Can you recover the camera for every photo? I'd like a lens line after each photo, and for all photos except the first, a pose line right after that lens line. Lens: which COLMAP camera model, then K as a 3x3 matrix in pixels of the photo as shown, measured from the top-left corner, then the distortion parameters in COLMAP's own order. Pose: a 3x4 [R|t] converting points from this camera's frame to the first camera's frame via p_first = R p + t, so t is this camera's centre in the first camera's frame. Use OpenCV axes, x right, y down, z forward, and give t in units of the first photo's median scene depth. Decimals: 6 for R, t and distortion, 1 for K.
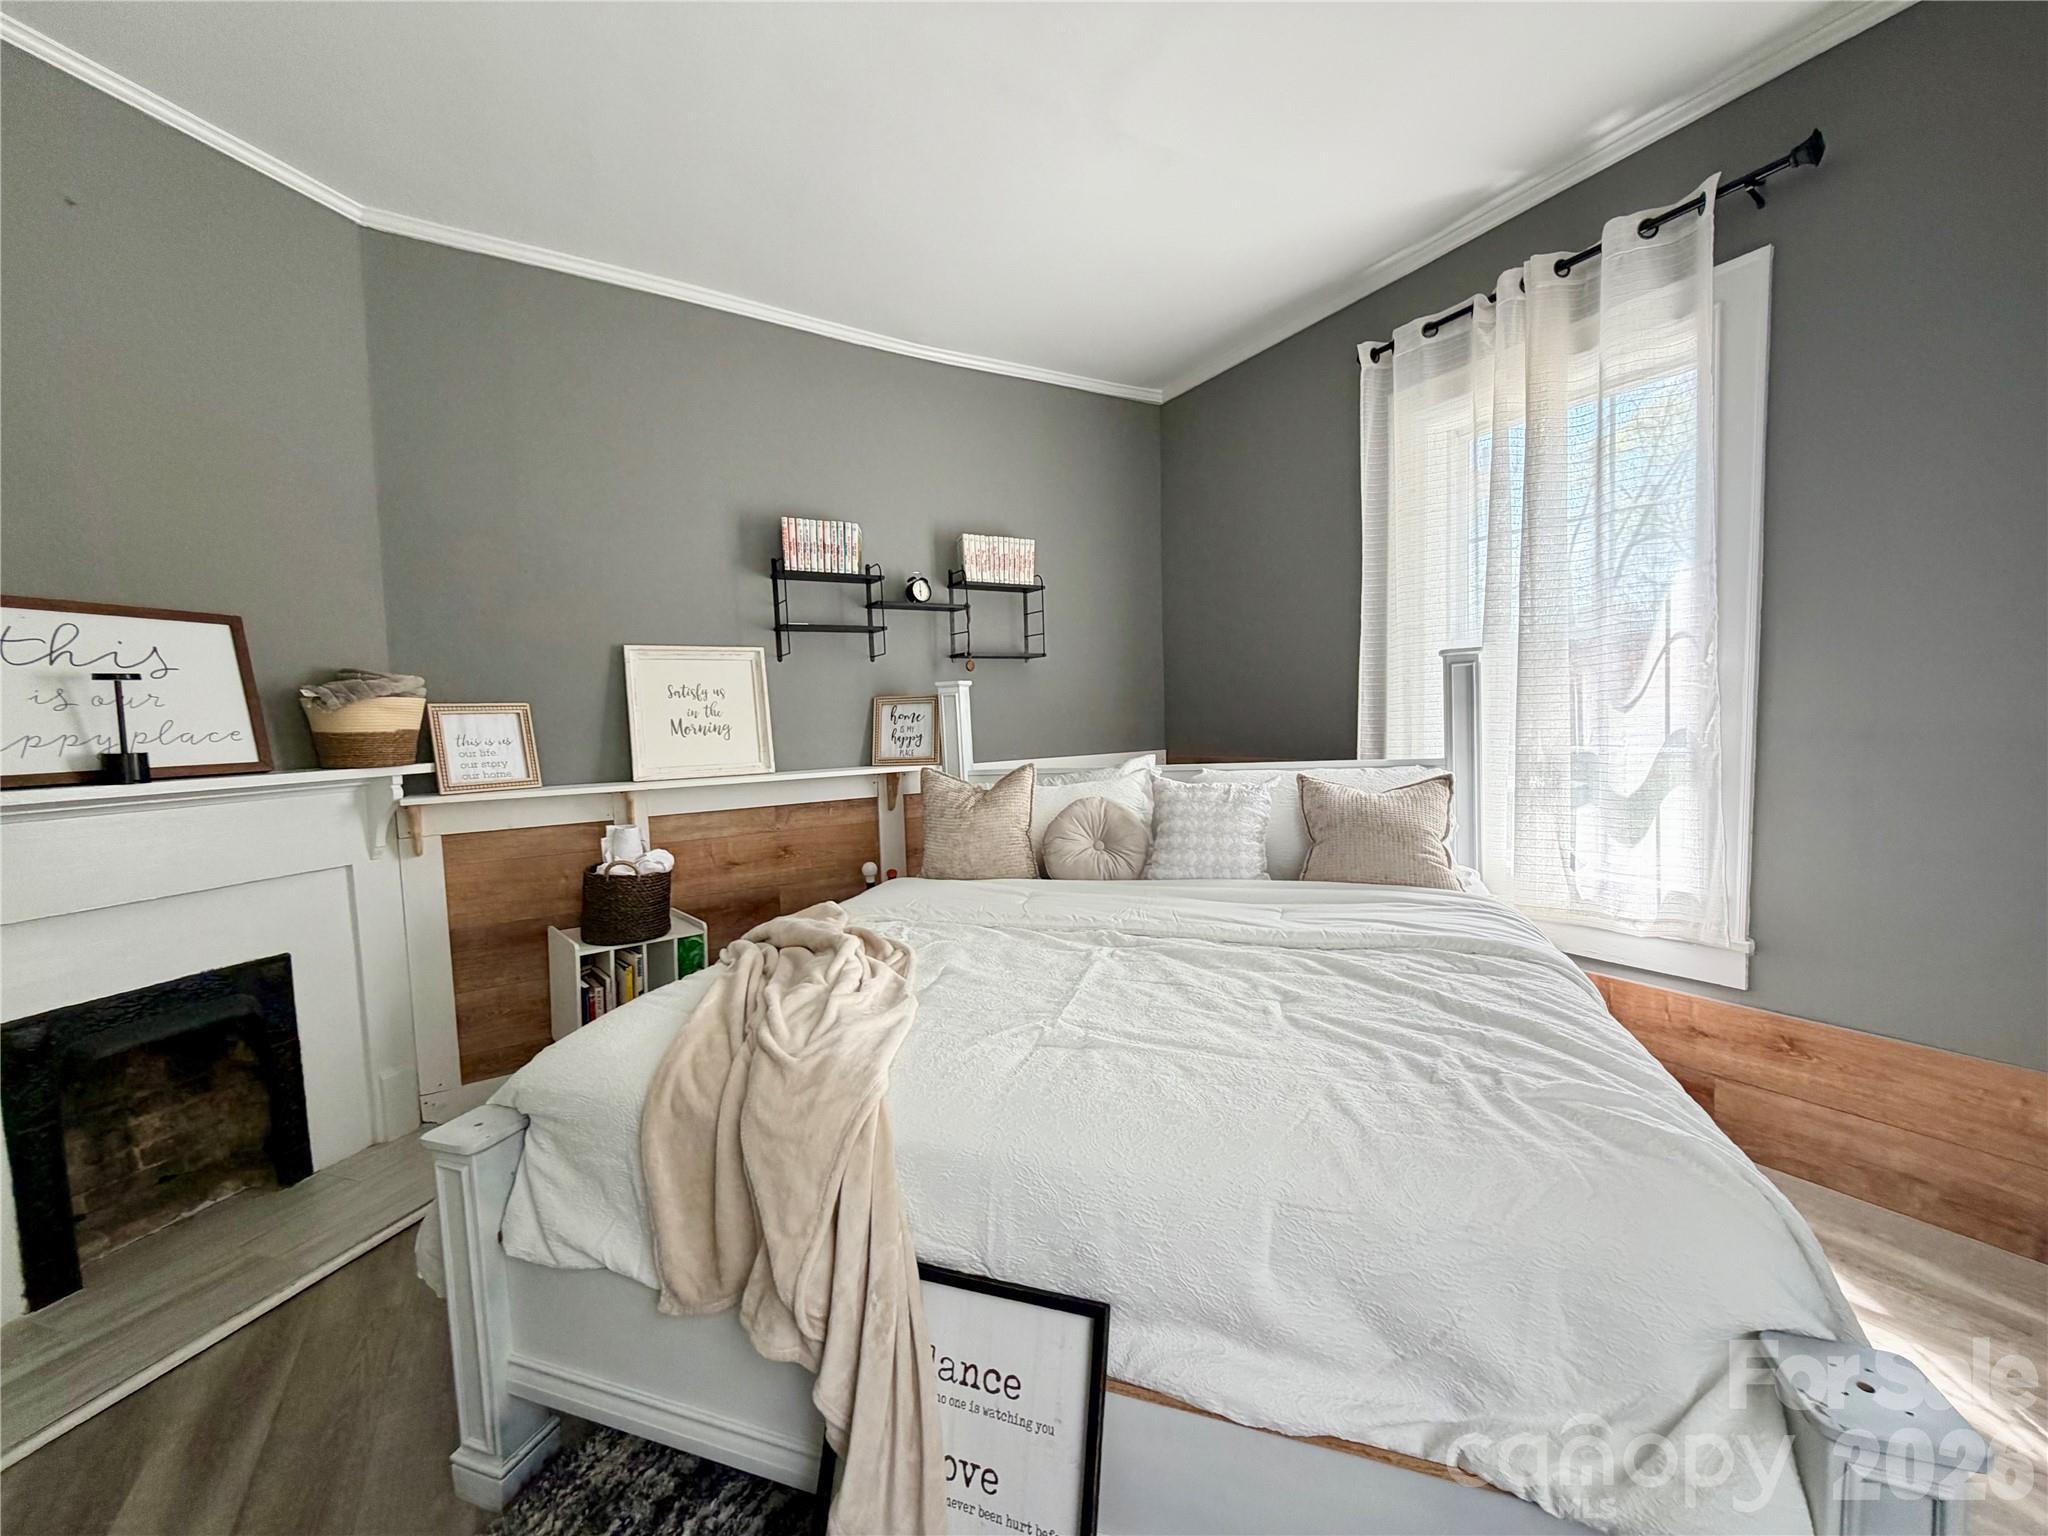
lens RADIAL K [[817.3, 0, 1030.5], [0, 817.3, 770.2], [0, 0, 1]] dist [0.000018, -0.000187]
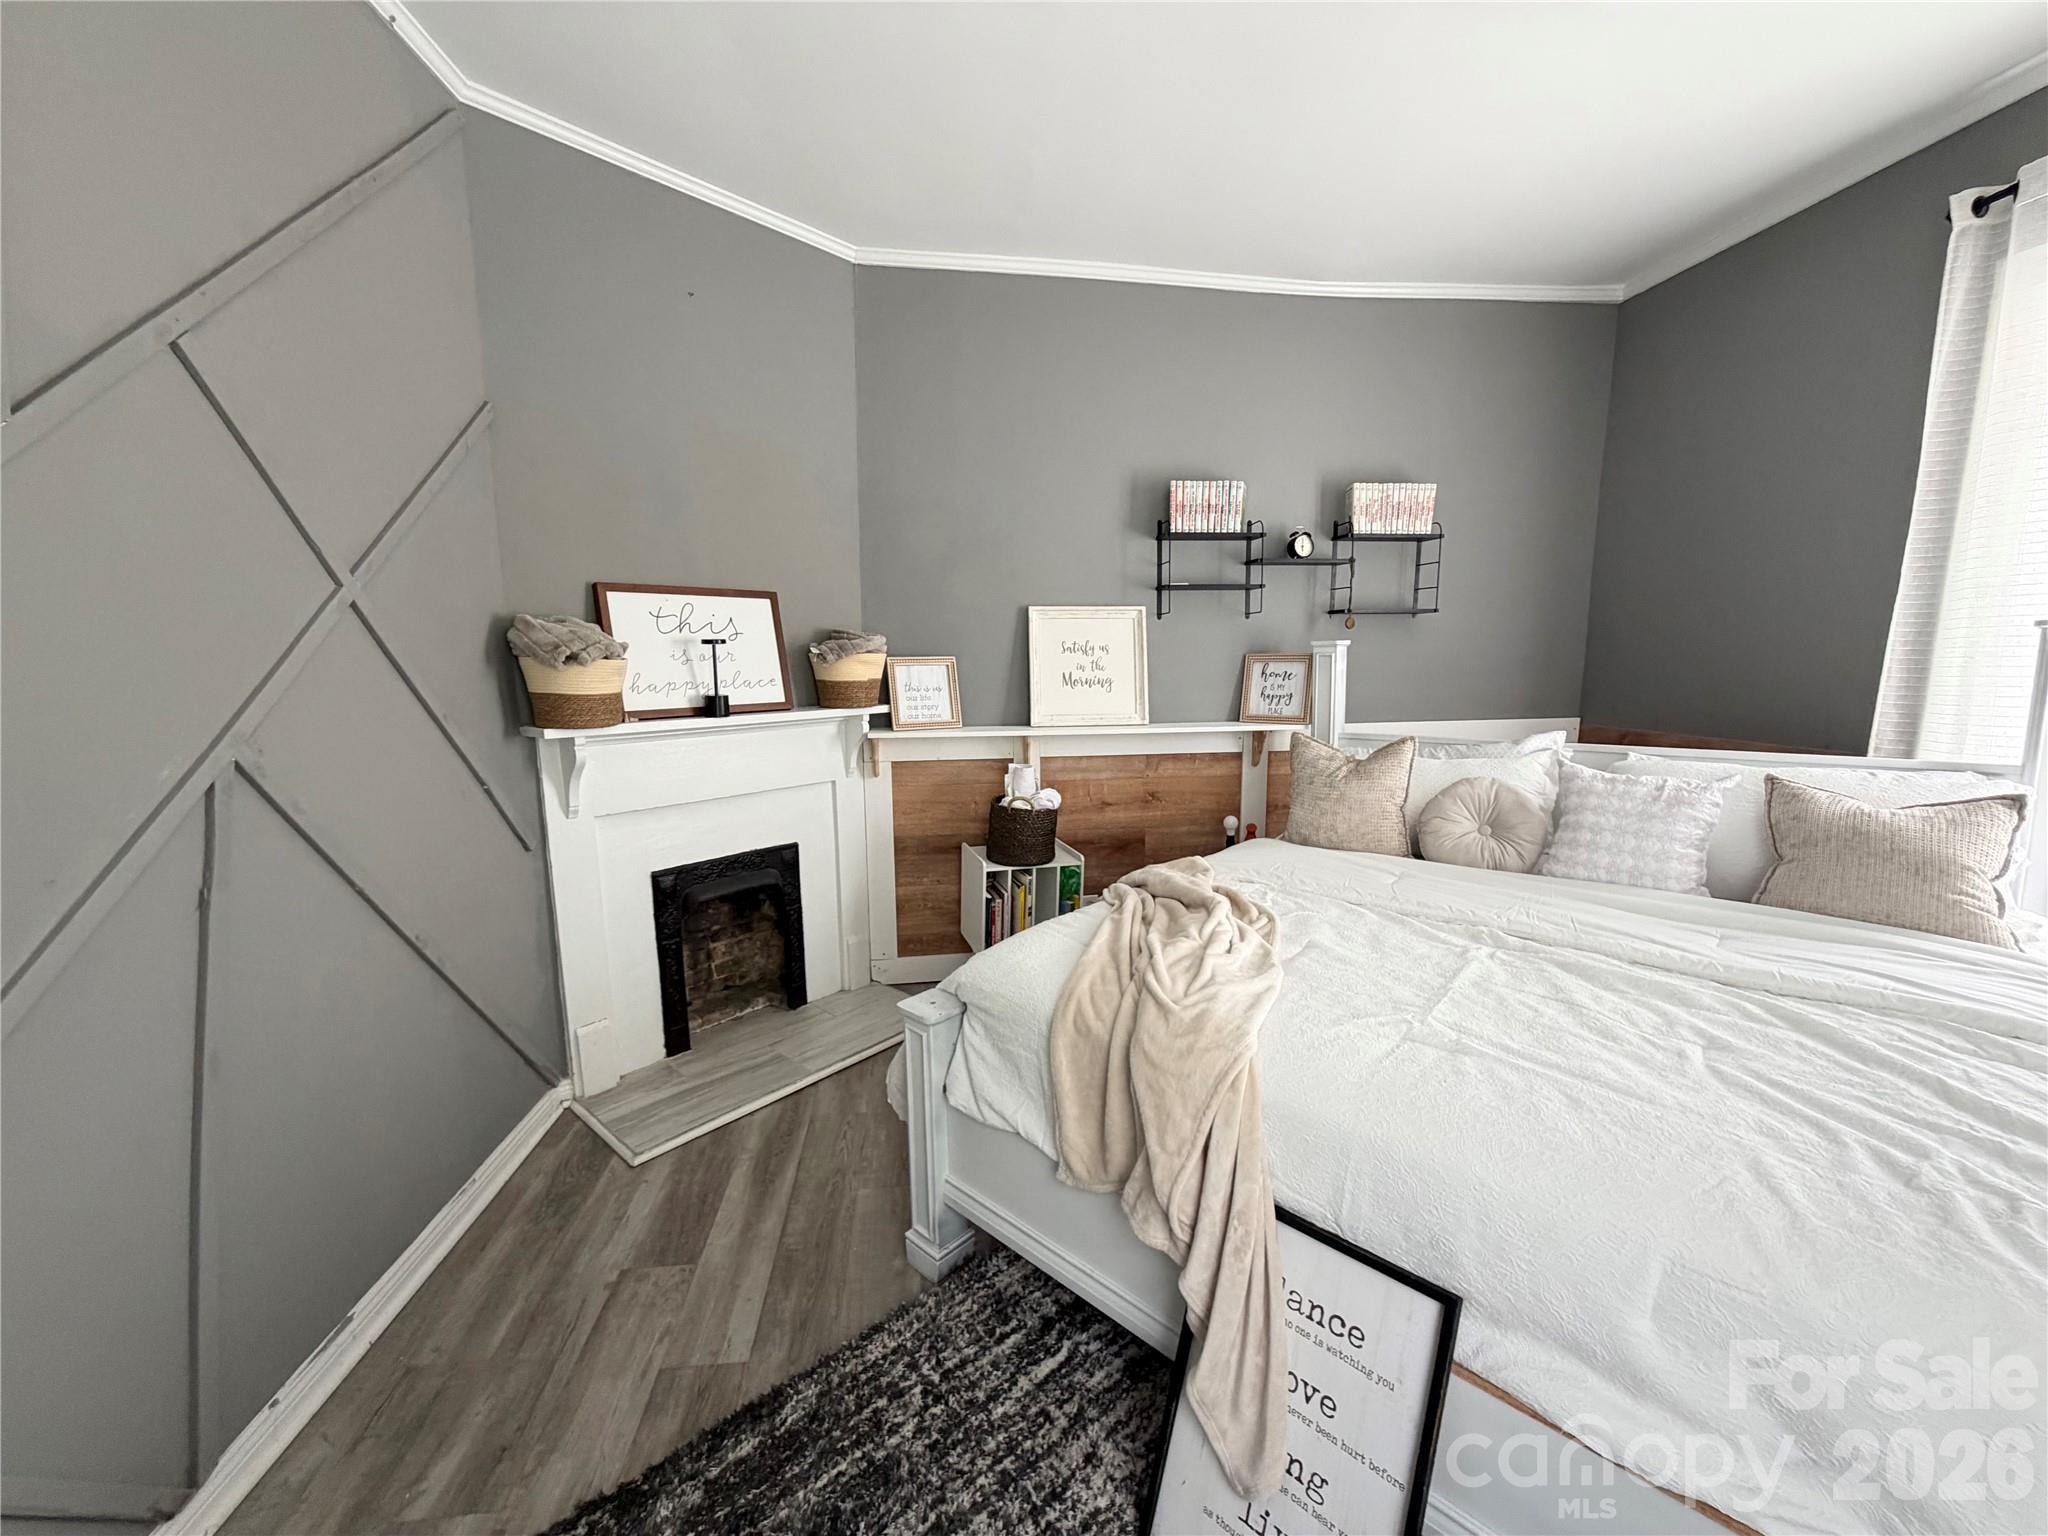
lens RADIAL K [[817.3, 0, 1028.4], [0, 817.3, 770.5], [0, 0, 1]] dist [0.000018, -0.000187]
pose [[0.909873, 0.084579, -0.406174, -0.018604], [-0.049378, 0.994117, 0.096398, -0.042737], [0.411937, -0.067654, 0.908697, -0.062911]]
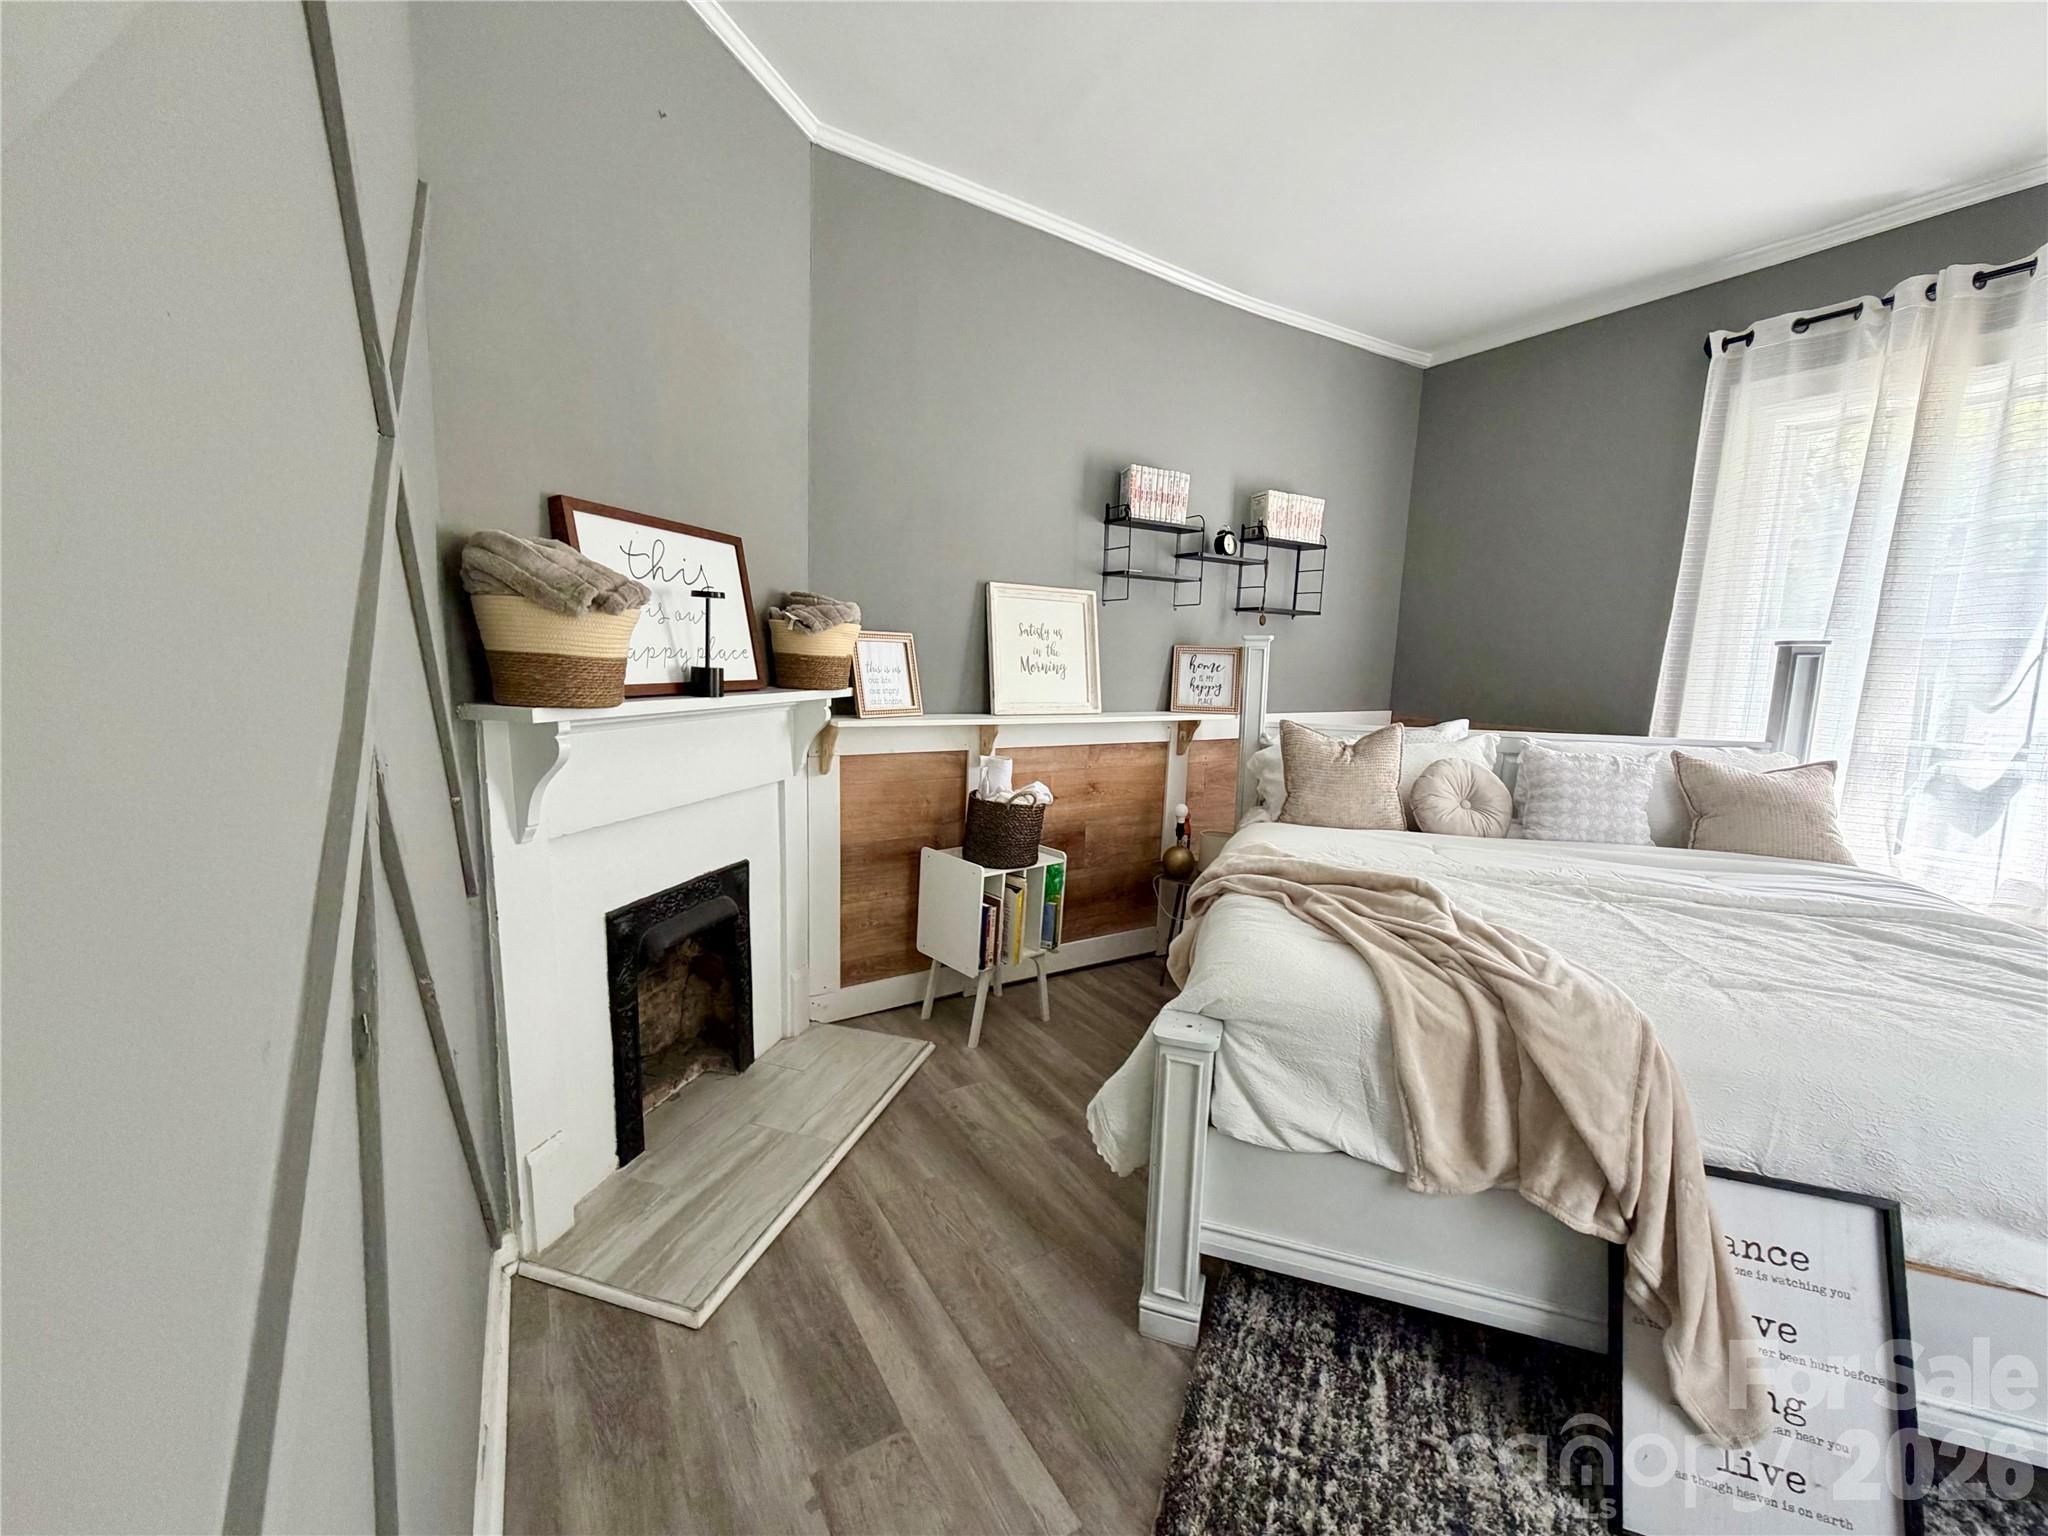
lens RADIAL K [[817.3, 0, 1029.6], [0, 817.3, 771.2], [0, 0, 1]] dist [0.000018, -0.000187]
pose [[0.997795, 0.062230, 0.023055, -0.552101], [-0.063782, 0.995205, 0.074153, 0.006202], [-0.018330, -0.075460, 0.996980, -0.059528]]
